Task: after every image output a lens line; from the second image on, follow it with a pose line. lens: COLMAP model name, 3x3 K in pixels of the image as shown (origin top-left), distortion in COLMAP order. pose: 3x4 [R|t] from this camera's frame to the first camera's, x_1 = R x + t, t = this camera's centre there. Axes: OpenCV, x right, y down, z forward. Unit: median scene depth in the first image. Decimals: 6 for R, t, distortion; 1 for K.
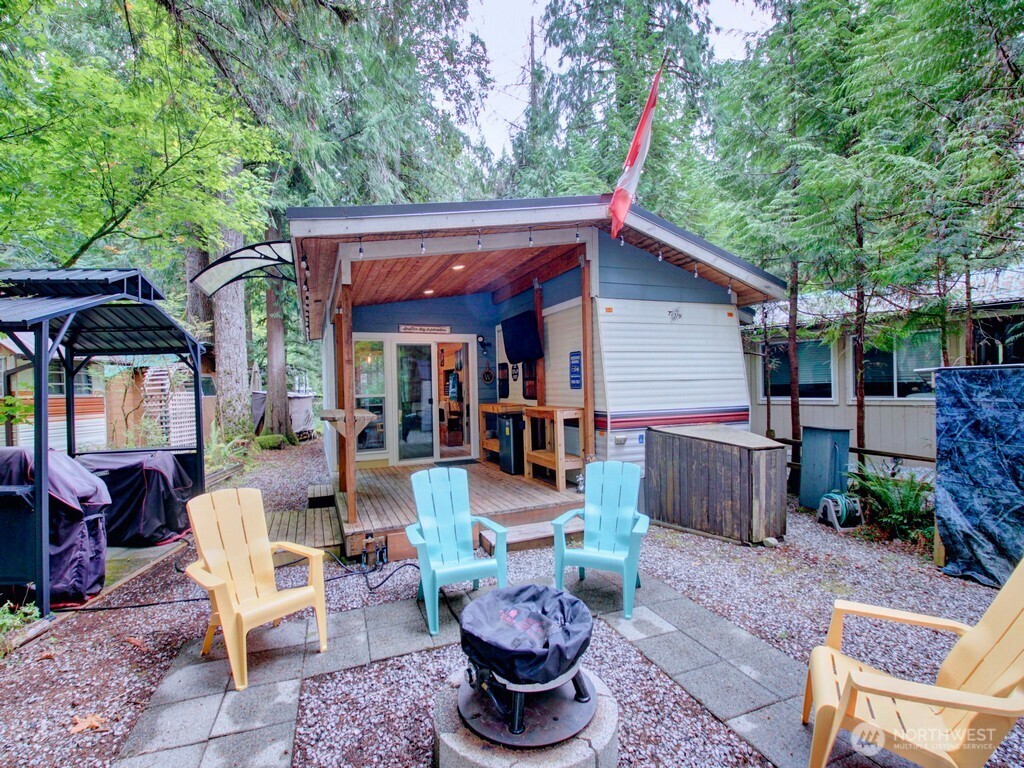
lens RADIAL K [[475.8, 0, 508.4], [0, 475.8, 375.8], [0, 0, 1]] dist [0.000253, -0.010858]
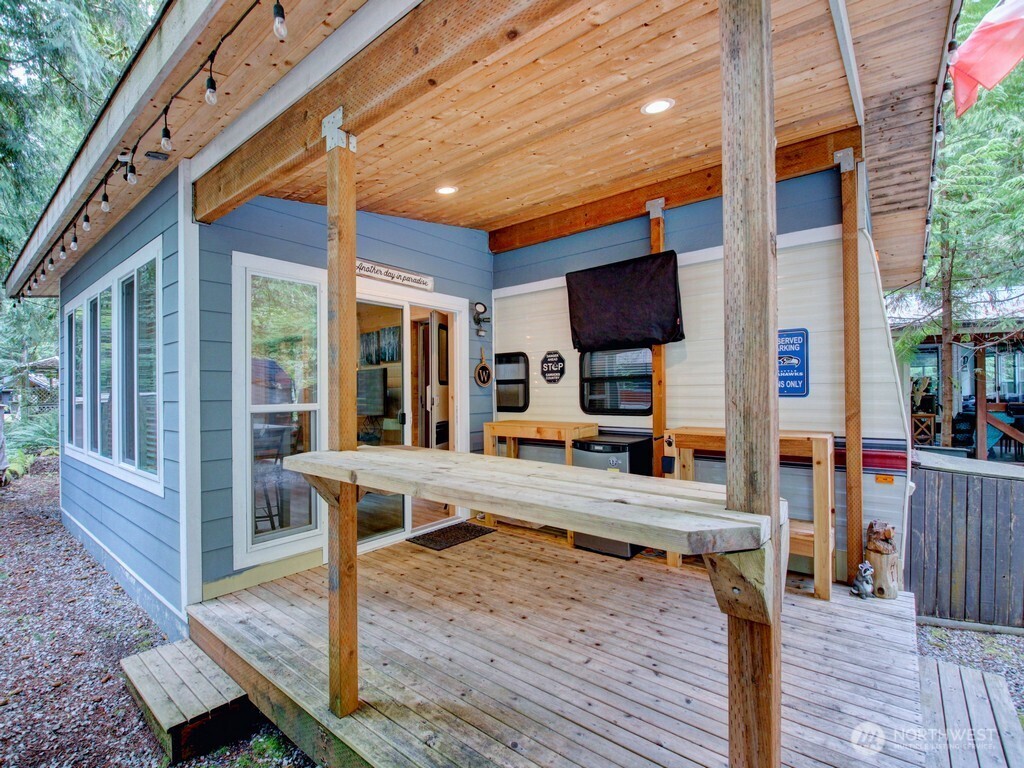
lens RADIAL K [[475.8, 0, 507.7], [0, 475.8, 385.0], [0, 0, 1]] dist [0.000253, -0.010858]
pose [[0.879845, 0.025678, 0.474567, -0.409334], [-0.023703, 0.999668, -0.010145, 0.027071], [-0.474670, -0.002323, 0.880161, 0.674736]]
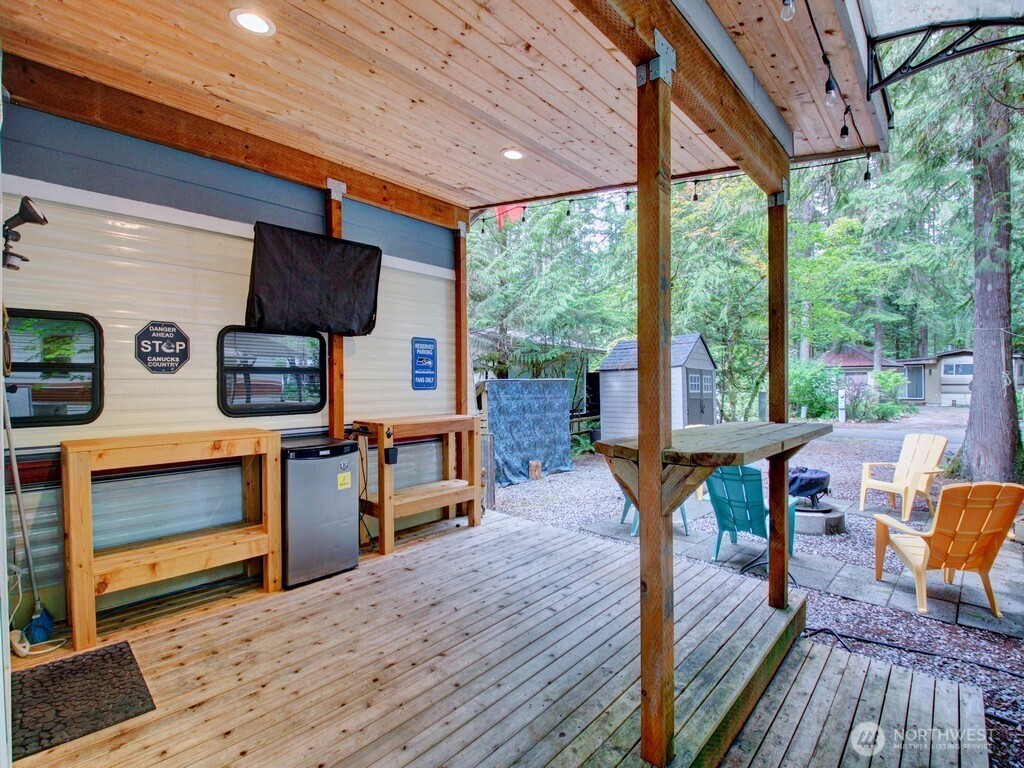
lens RADIAL K [[475.8, 0, 504.3], [0, 475.8, 385.7], [0, 0, 1]] dist [0.000253, -0.010858]
pose [[-0.415074, 0.026911, 0.909390, -0.563297], [0.001908, 0.999586, -0.028709, 0.042232], [-0.909786, -0.010181, -0.414953, 1.201180]]
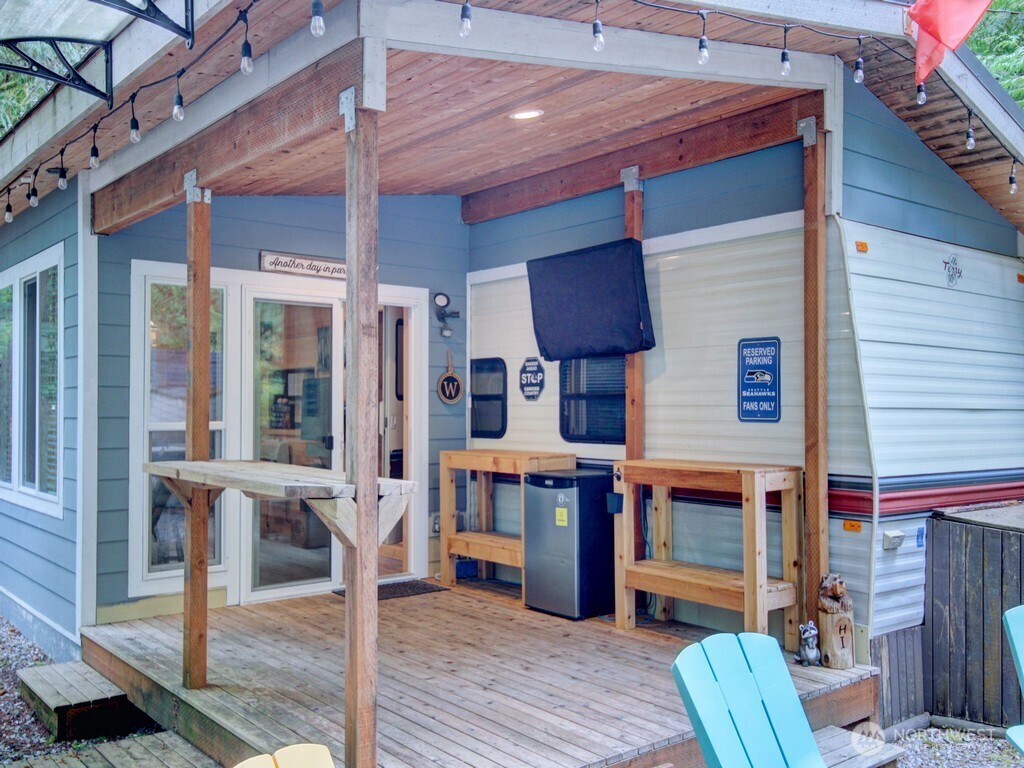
lens RADIAL K [[934.5, 0, 507.4], [0, 934.5, 390.0], [0, 0, 1]] dist [0.044542, 0.000000]
pose [[0.957460, 0.034656, 0.286476, -0.334451], [-0.033735, 0.999398, -0.008151, 0.012624], [-0.286586, -0.001860, 0.958053, 0.237444]]
